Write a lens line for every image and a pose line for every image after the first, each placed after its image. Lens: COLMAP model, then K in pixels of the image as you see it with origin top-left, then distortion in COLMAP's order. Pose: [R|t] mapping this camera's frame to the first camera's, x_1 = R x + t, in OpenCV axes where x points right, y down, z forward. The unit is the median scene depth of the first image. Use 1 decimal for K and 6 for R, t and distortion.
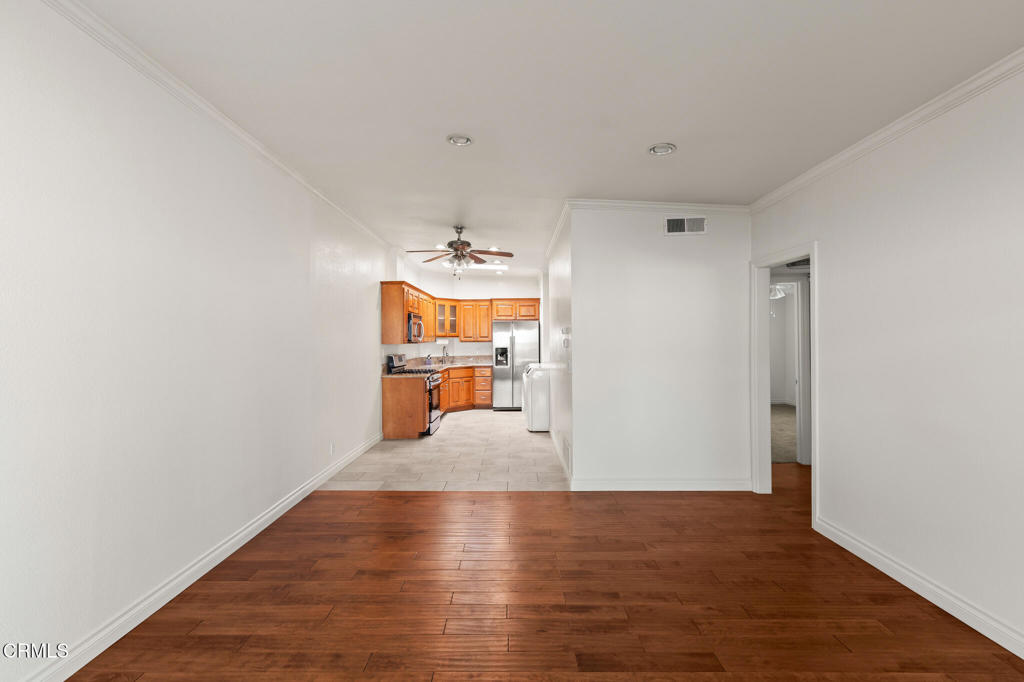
lens RADIAL K [[471.9, 0, 510.0], [0, 471.9, 340.0], [0, 0, 1]] dist [-0.001049, -0.000115]
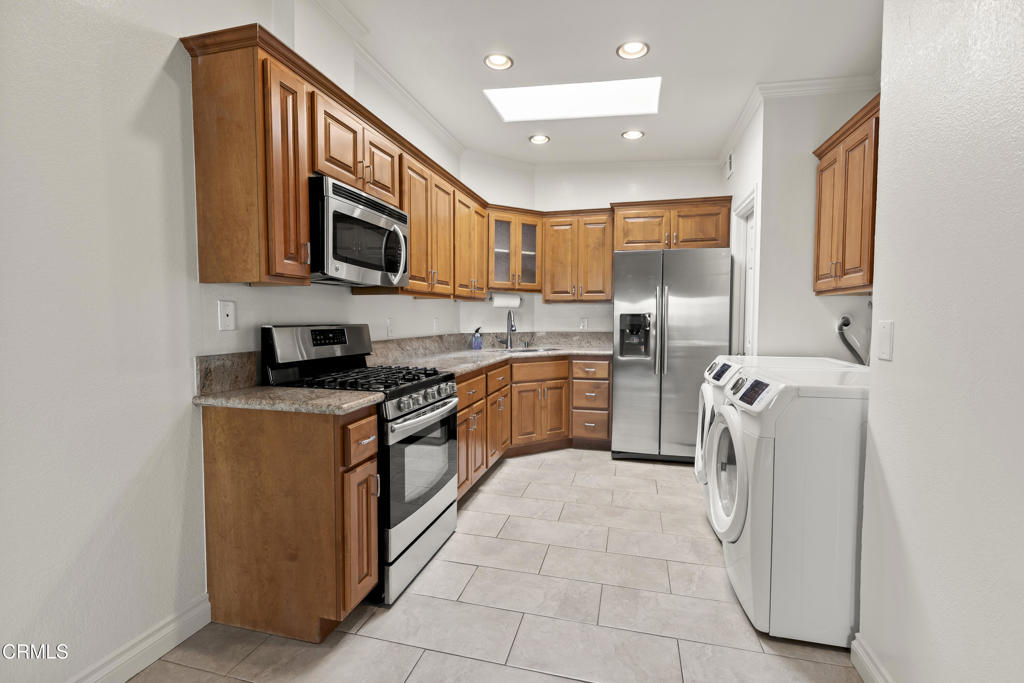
lens RADIAL K [[450.8, 0, 526.2], [0, 450.8, 344.7], [0, 0, 1]] dist [-0.000652, -0.000014]
pose [[0.974307, 0.019554, -0.224372, -0.021111], [-0.006500, 0.998250, 0.058772, 0.020460], [0.225128, -0.055804, 0.972730, 0.568915]]
